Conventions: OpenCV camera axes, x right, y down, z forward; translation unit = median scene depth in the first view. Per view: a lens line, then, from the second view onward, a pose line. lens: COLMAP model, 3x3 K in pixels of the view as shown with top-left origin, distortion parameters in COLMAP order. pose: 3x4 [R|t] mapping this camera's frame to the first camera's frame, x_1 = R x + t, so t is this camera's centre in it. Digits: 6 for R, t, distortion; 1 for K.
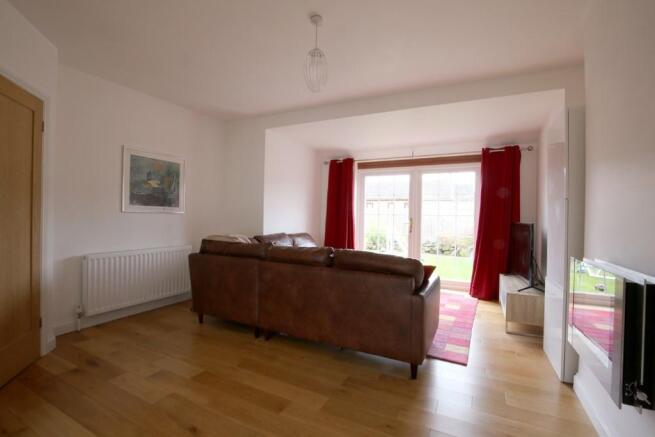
lens RADIAL K [[304.2, 0, 316.1], [0, 304.2, 218.8], [0, 0, 1]] dist [-0.003464, -0.000852]
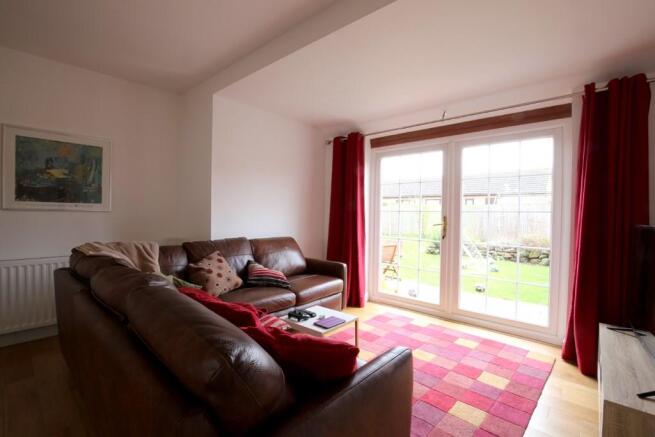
lens RADIAL K [[304.2, 0, 316.1], [0, 304.2, 218.8], [0, 0, 1]] dist [-0.003464, -0.000852]
pose [[0.966893, 0.001952, -0.255176, 0.275775], [0.001223, 0.999924, 0.012281, -0.007723], [0.255180, -0.012186, 0.966817, 0.384878]]
